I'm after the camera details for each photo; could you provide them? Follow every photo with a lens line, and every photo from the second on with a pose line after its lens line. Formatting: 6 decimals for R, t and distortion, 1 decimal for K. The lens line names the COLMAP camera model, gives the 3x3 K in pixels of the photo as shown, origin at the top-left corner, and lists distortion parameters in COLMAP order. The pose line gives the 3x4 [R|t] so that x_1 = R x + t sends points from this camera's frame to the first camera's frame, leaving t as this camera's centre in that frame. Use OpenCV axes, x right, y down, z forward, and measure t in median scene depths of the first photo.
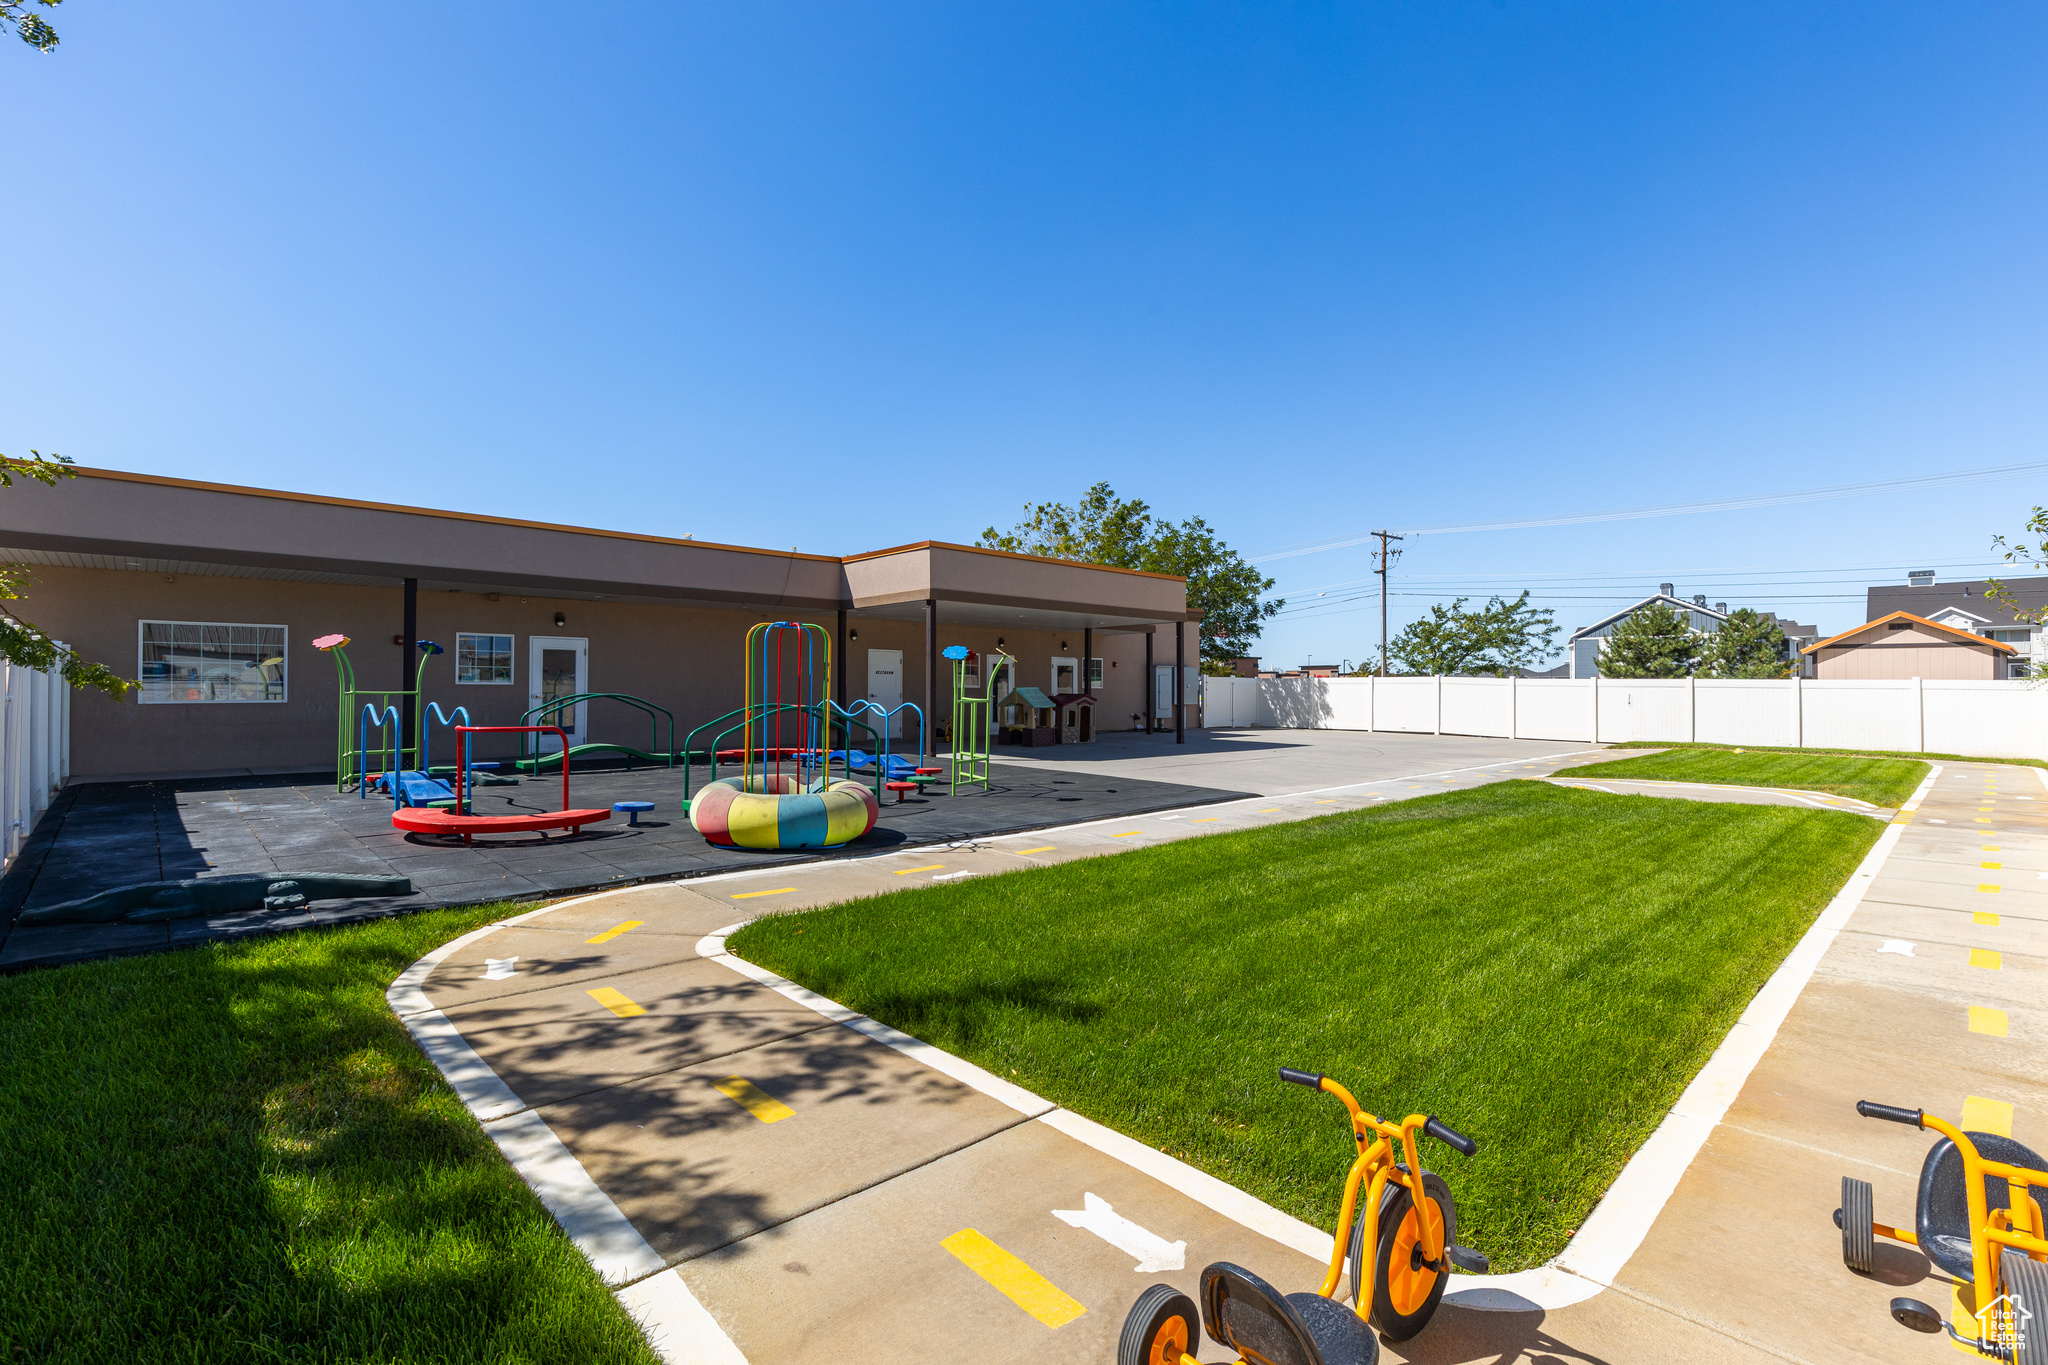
lens RADIAL K [[929.3, 0, 1020.9], [0, 929.3, 685.9], [0, 0, 1]] dist [0.000331, -0.000441]
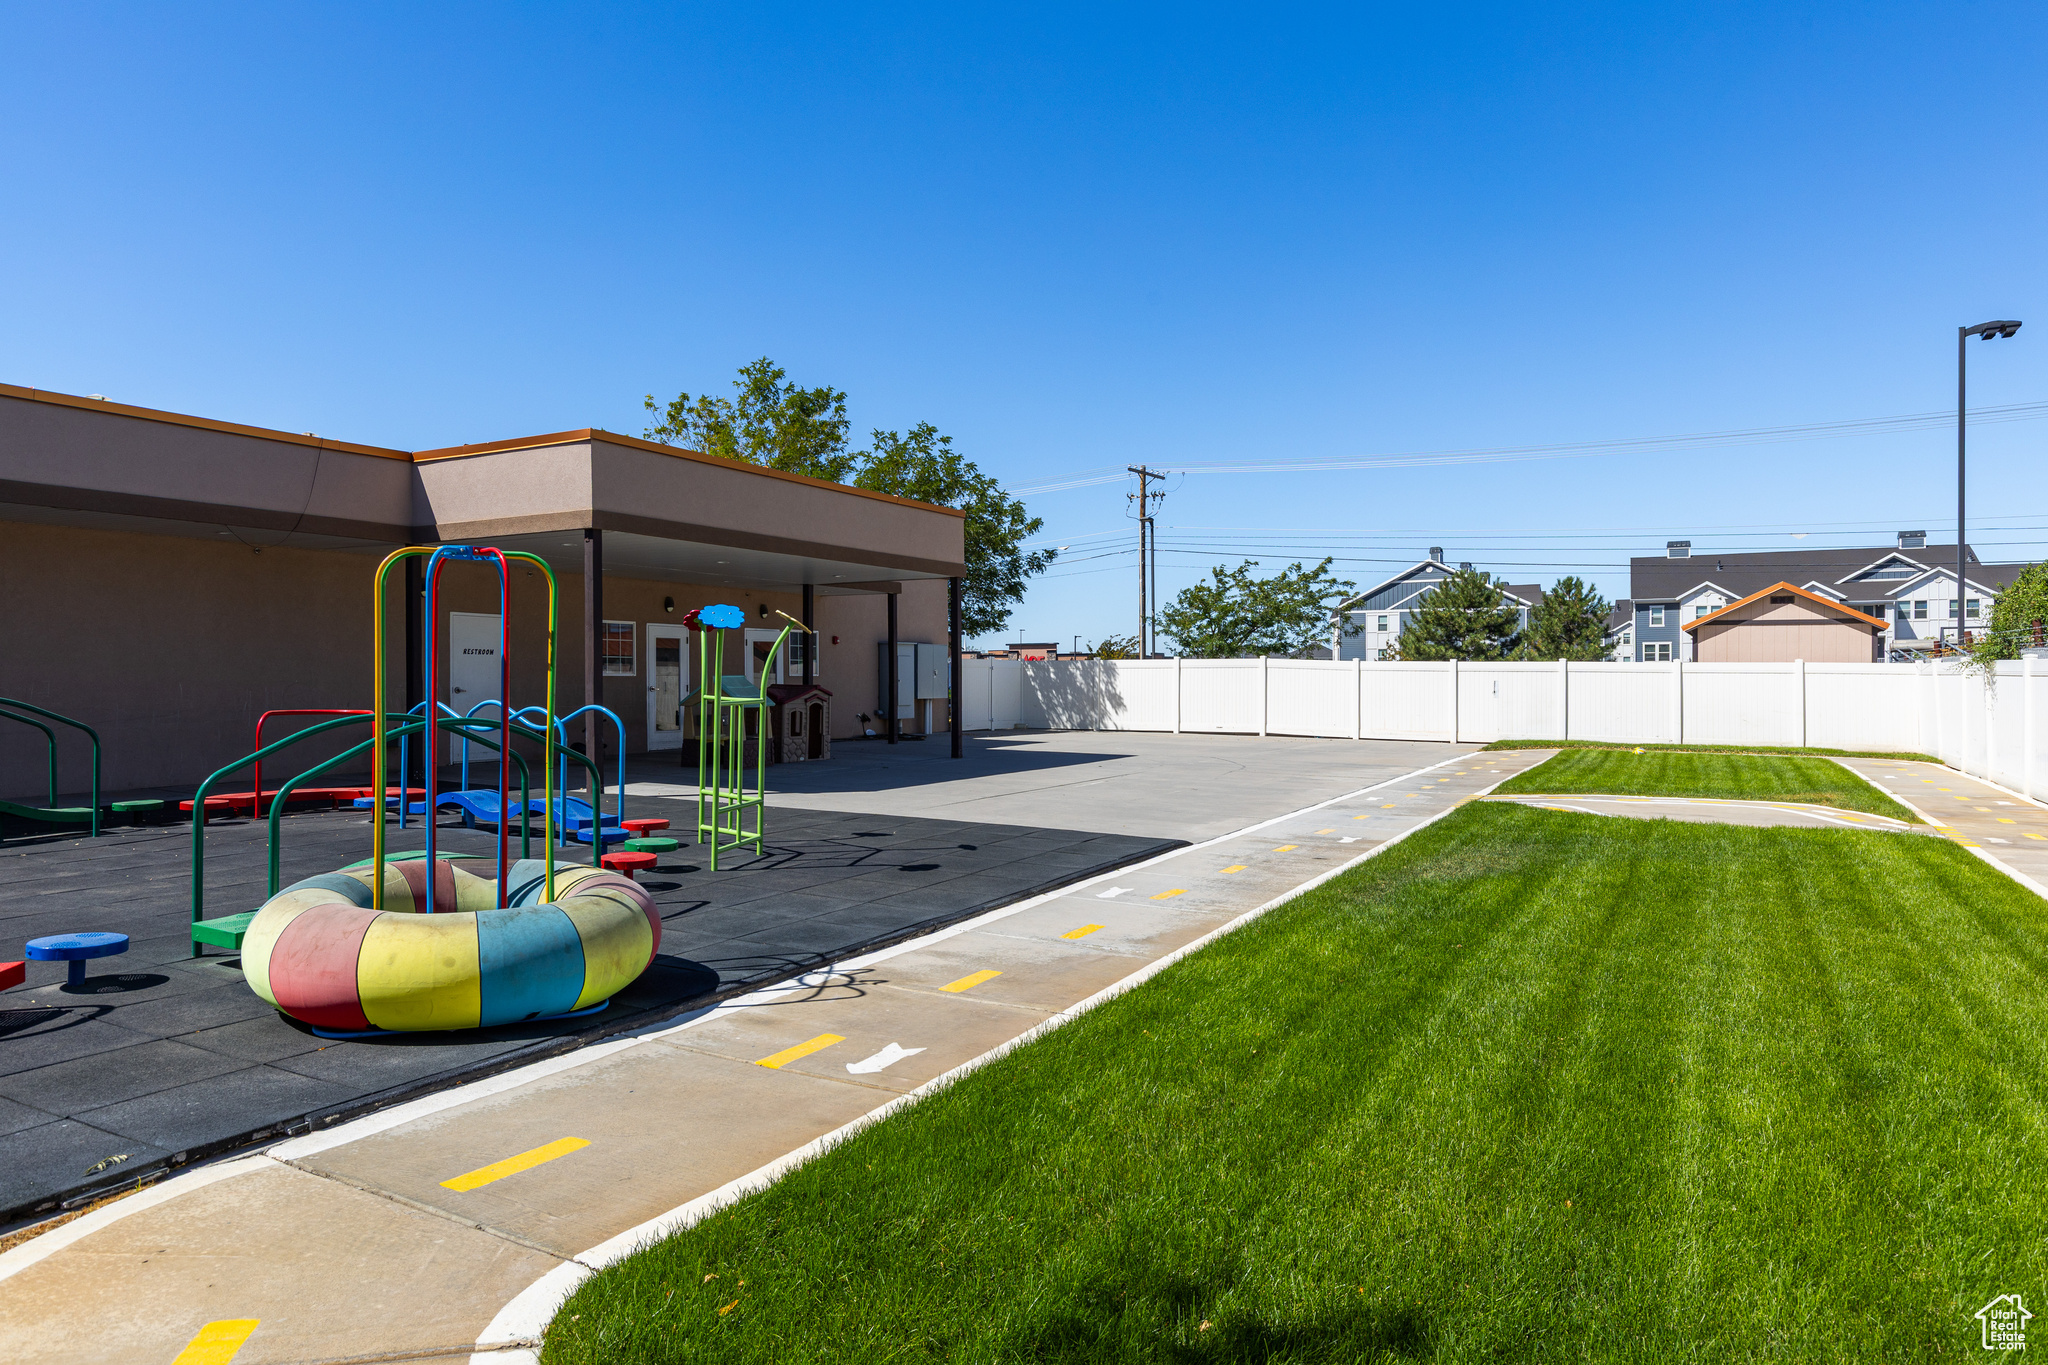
lens RADIAL K [[1268.3, 0, 1027.7], [0, 1268.3, 676.6], [0, 0, 1]] dist [-0.005985, -0.000851]
pose [[0.947165, -0.004159, 0.320721, -0.071766], [0.002590, 0.999983, 0.005317, -0.001415], [-0.320737, -0.004206, 0.947159, 0.110644]]
